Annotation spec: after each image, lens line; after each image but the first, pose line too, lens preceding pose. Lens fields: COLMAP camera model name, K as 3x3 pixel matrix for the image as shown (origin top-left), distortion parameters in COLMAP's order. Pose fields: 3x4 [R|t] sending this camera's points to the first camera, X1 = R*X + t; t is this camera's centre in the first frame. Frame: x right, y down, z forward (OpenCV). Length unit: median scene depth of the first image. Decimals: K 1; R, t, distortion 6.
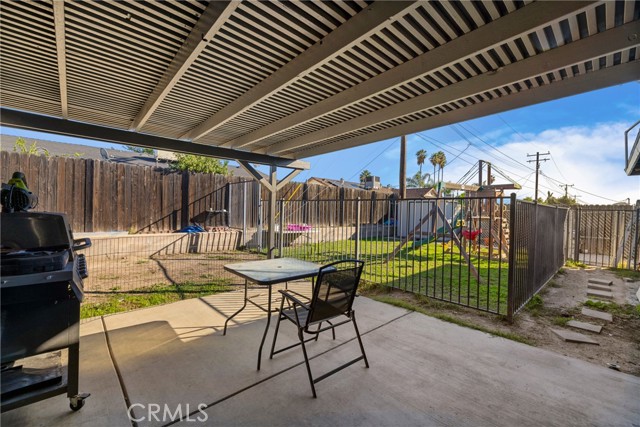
lens RADIAL K [[270.3, 0, 319.2], [0, 270.3, 209.9], [0, 0, 1]] dist [0.000634, -0.000558]
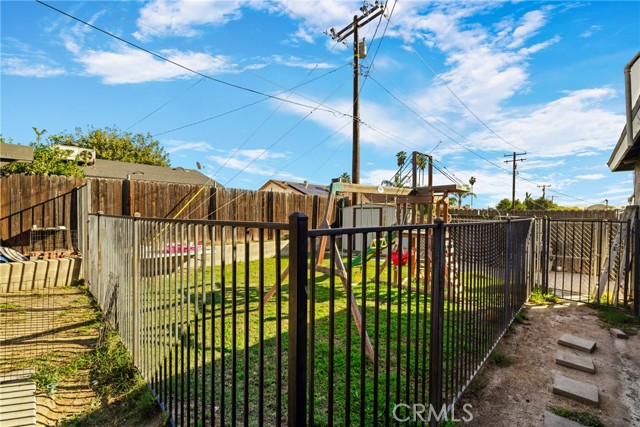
lens RADIAL K [[273.3, 0, 320.5], [0, 273.3, 216.1], [0, 0, 1]] dist [0.001102, 0.000537]
pose [[0.998543, -0.016412, 0.051411, 0.281227], [0.015967, 0.999832, 0.009049, -0.023115], [-0.051551, -0.008215, 0.998637, 0.268188]]
